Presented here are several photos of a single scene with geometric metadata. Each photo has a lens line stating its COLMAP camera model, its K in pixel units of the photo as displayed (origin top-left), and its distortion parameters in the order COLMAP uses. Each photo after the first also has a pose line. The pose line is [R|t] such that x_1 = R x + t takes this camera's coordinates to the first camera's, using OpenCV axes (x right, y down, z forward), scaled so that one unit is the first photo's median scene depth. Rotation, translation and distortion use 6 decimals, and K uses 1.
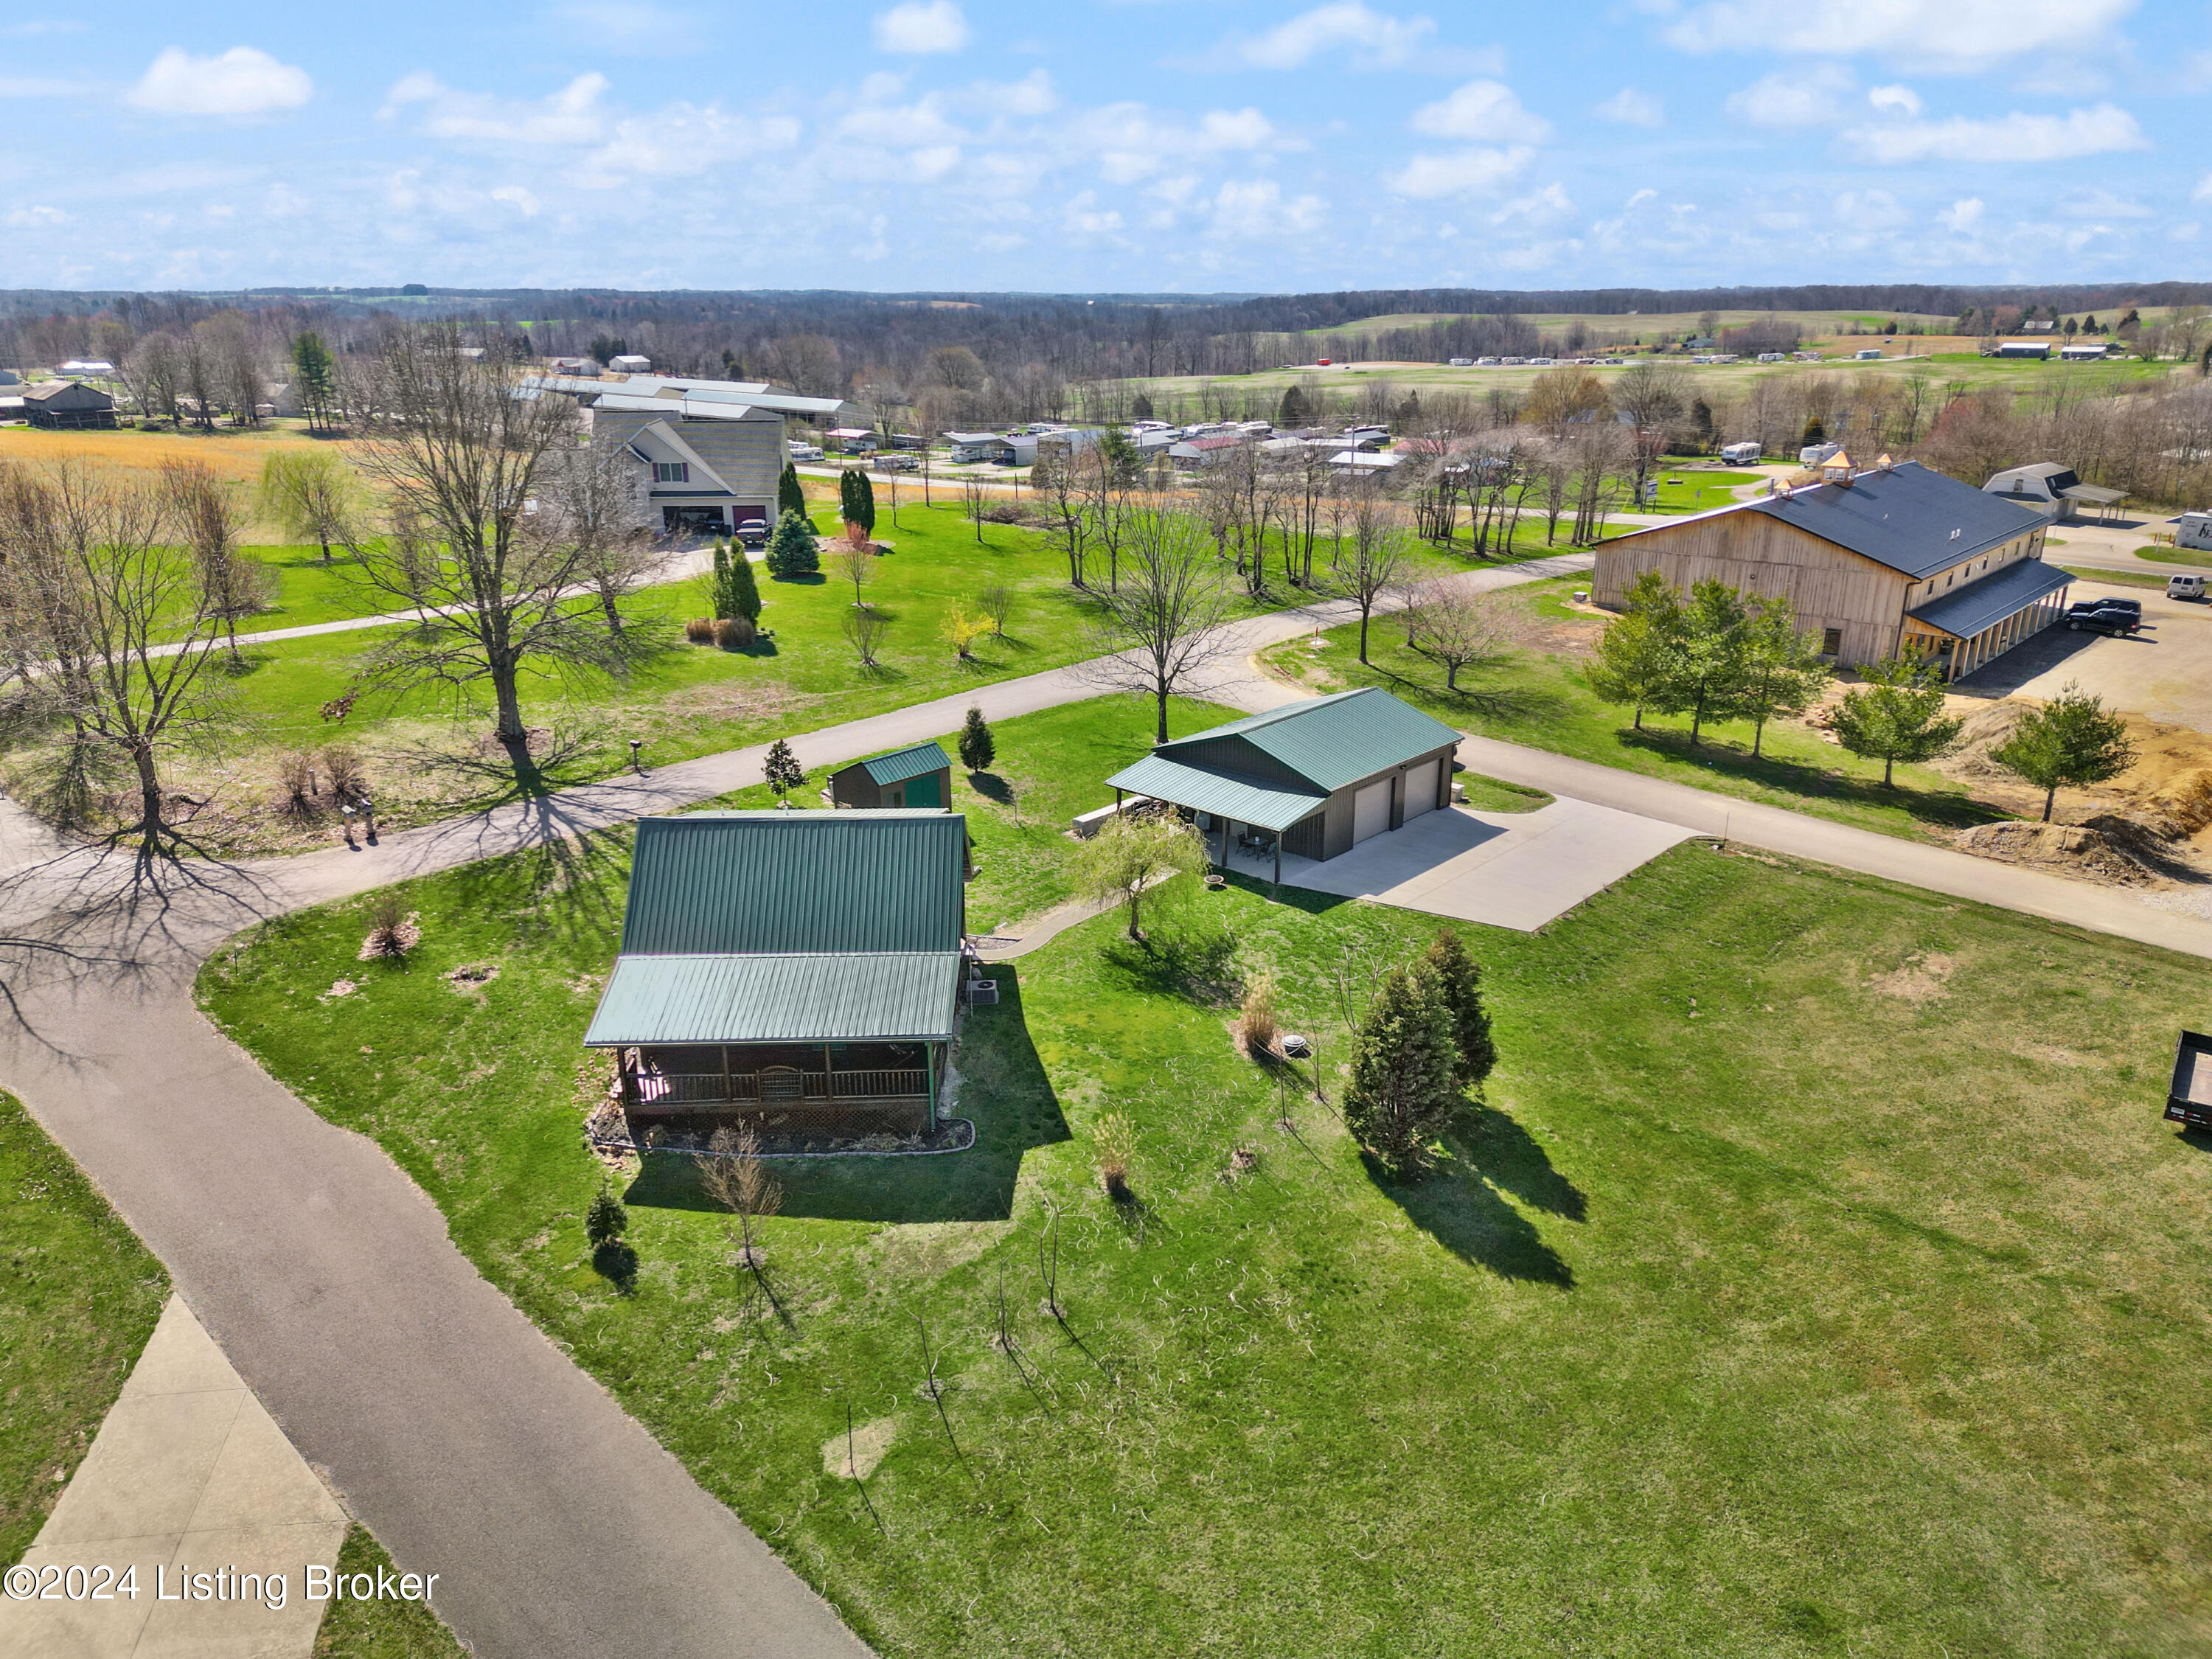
lens RADIAL K [[1525.8, 0, 1106.0], [0, 1525.8, 829.5], [0, 0, 1]] dist [0.060920, -0.067139]
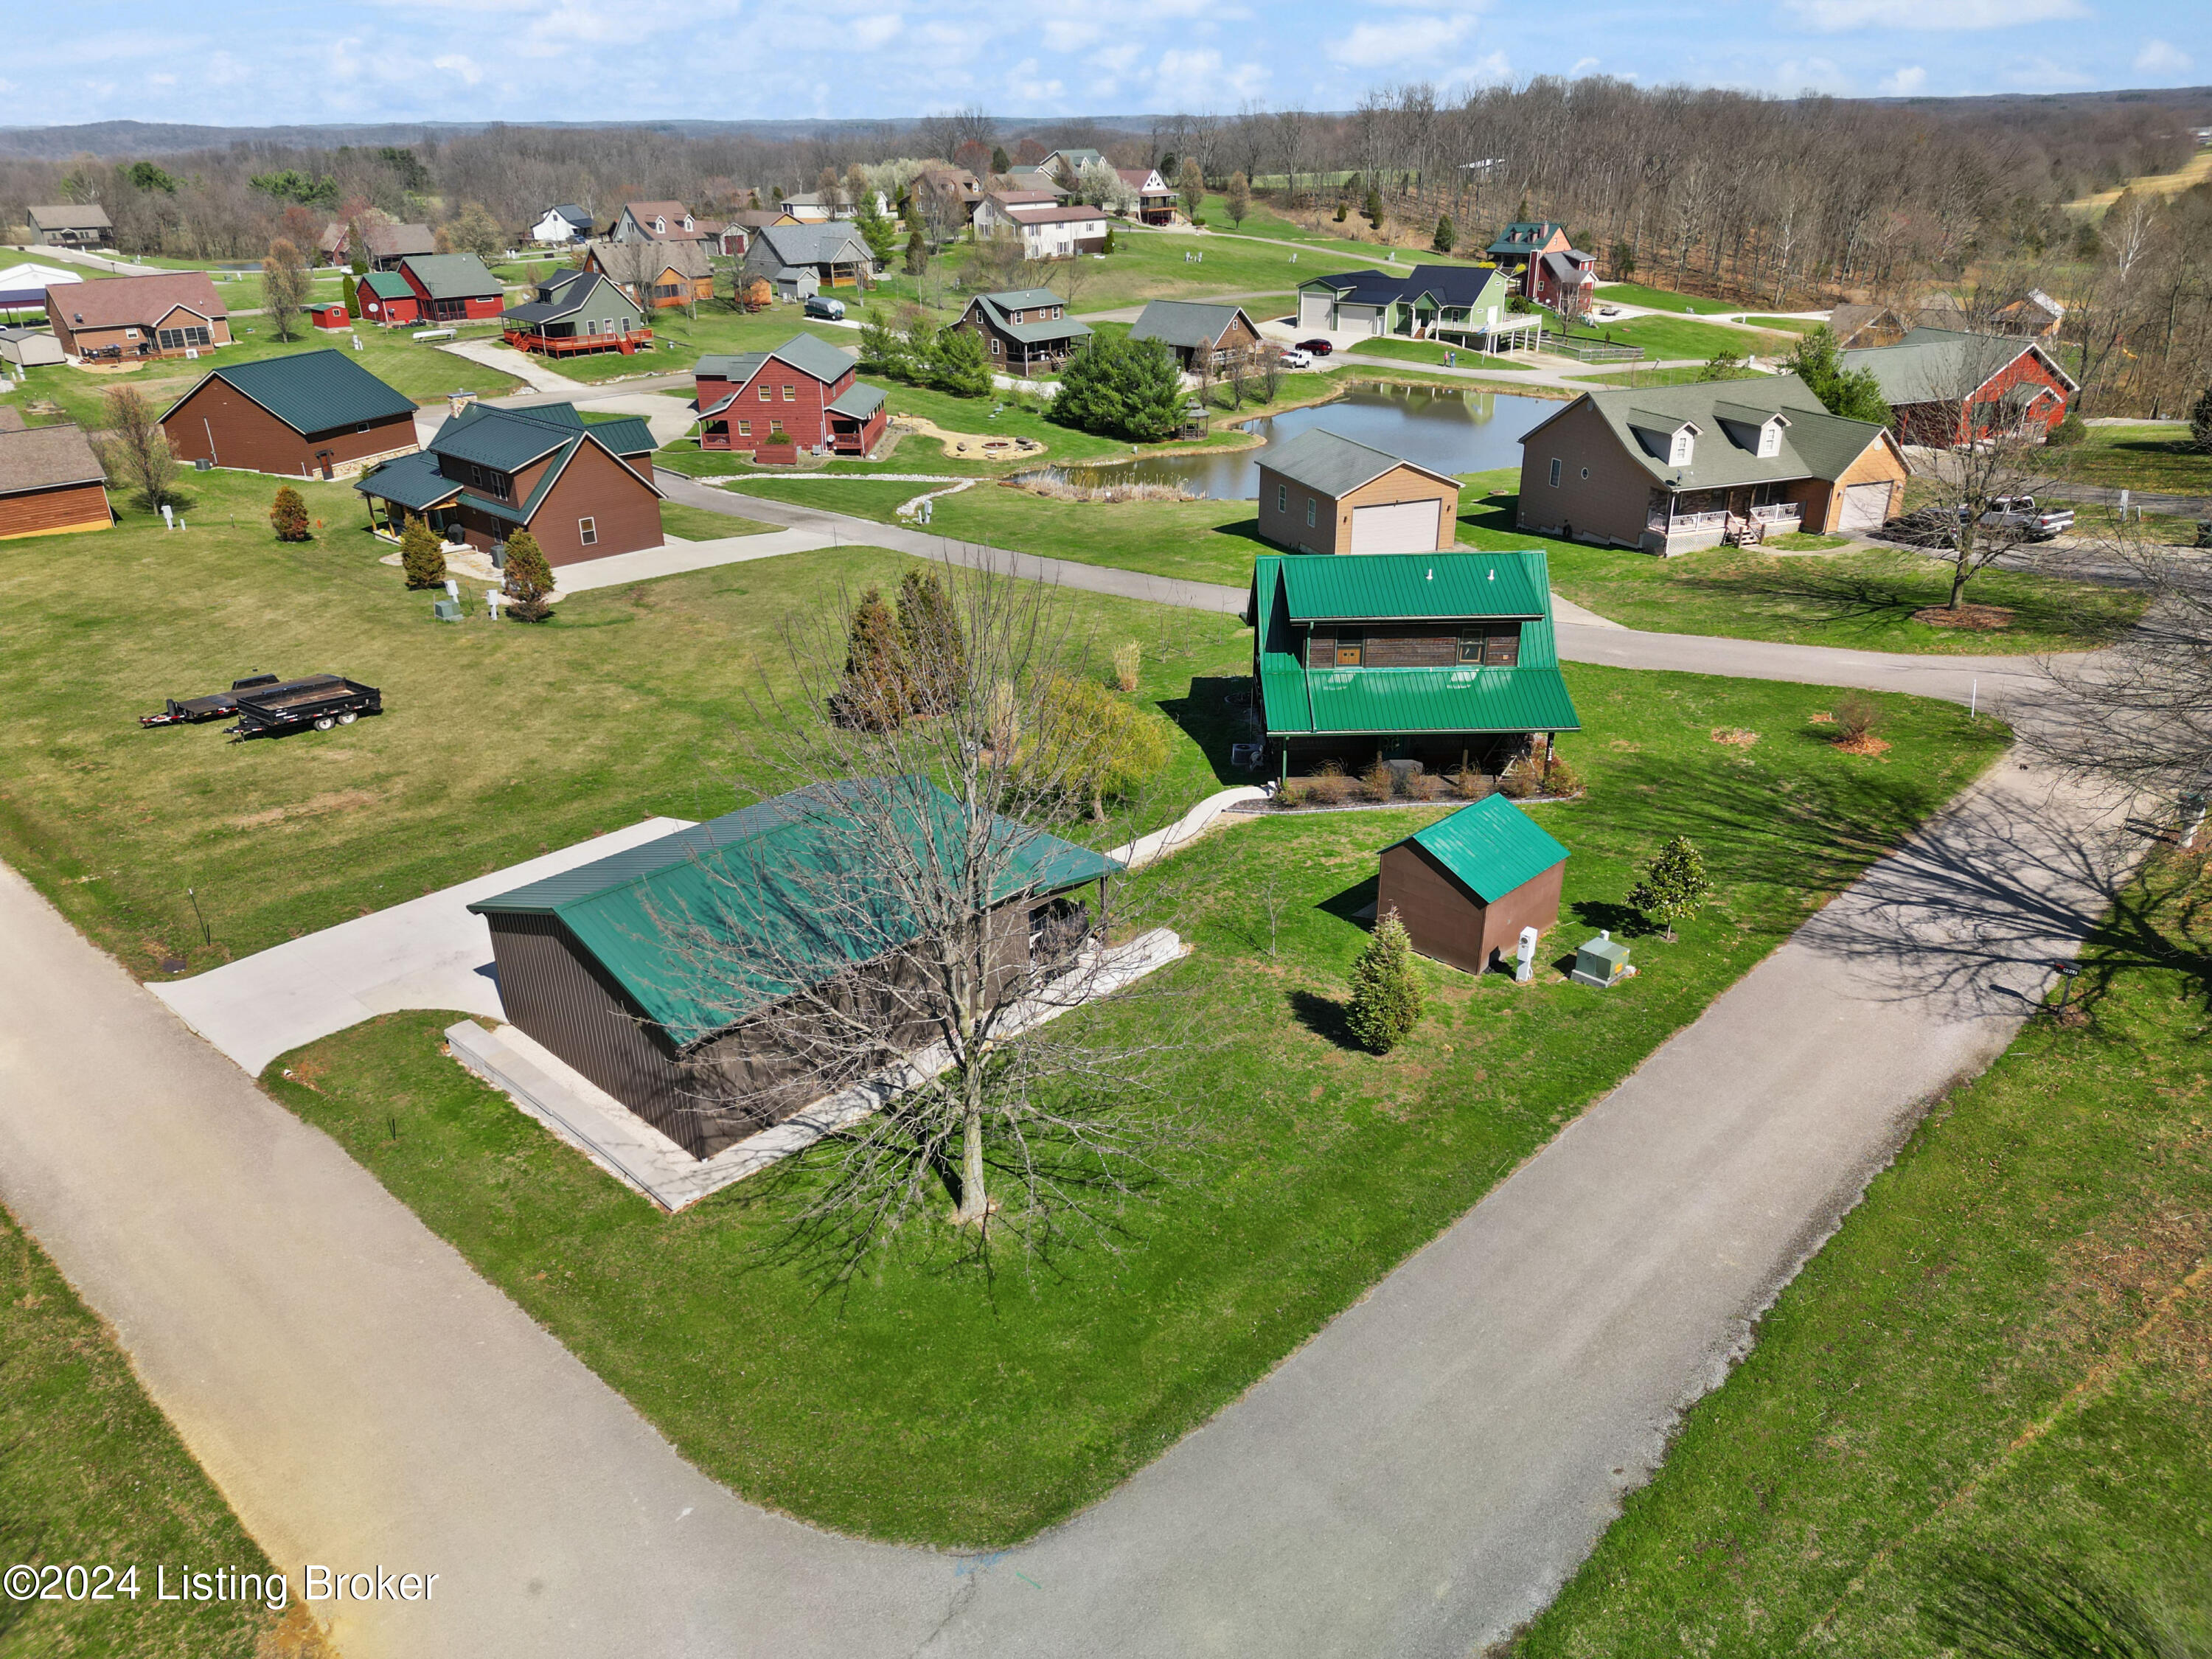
lens RADIAL K [[1525.8, 0, 1106.0], [0, 1525.8, 829.5], [0, 0, 1]] dist [0.060920, -0.067139]
pose [[-0.999295, 0.010752, 0.035967, -0.020896], [0.032619, 0.722912, 0.690170, -0.482874], [-0.018580, 0.690857, -0.722753, 1.465403]]
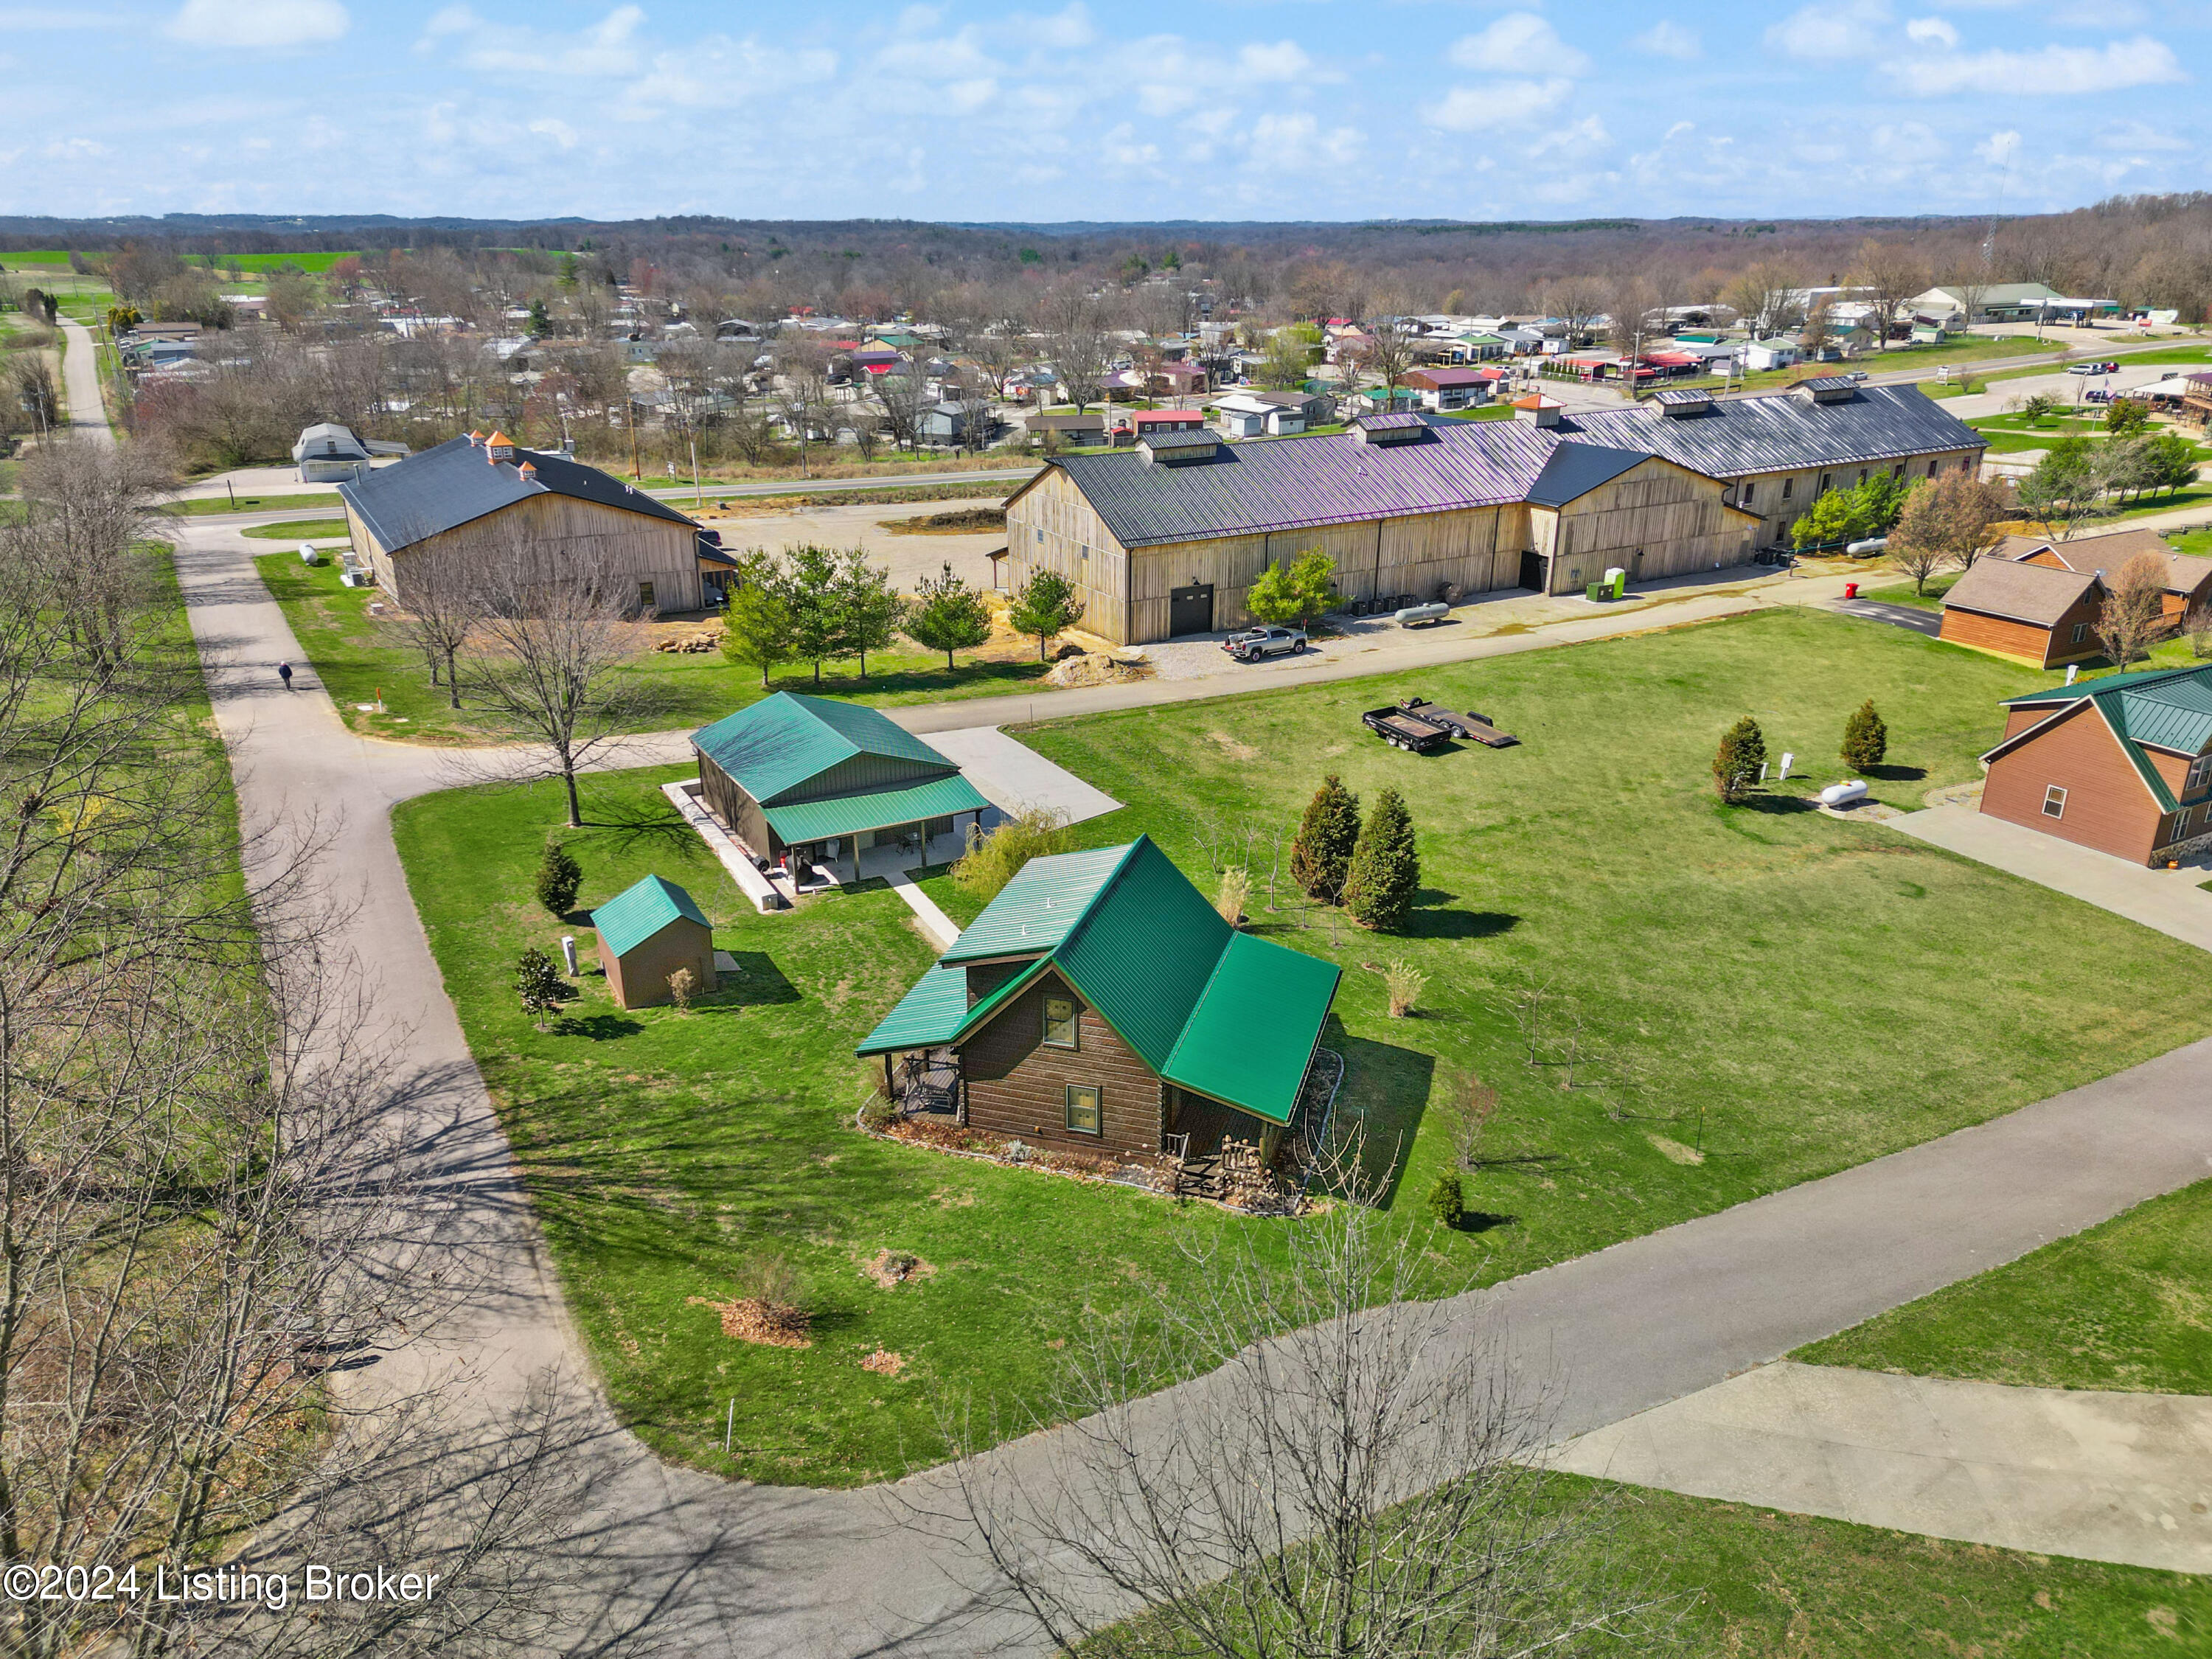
lens RADIAL K [[1525.8, 0, 1106.0], [0, 1525.8, 829.5], [0, 0, 1]] dist [0.060920, -0.067139]
pose [[0.297919, -0.340740, 0.891707, -0.814901], [0.307086, 0.918679, 0.248450, -0.221502], [-0.903849, 0.199813, 0.378328, 0.456921]]
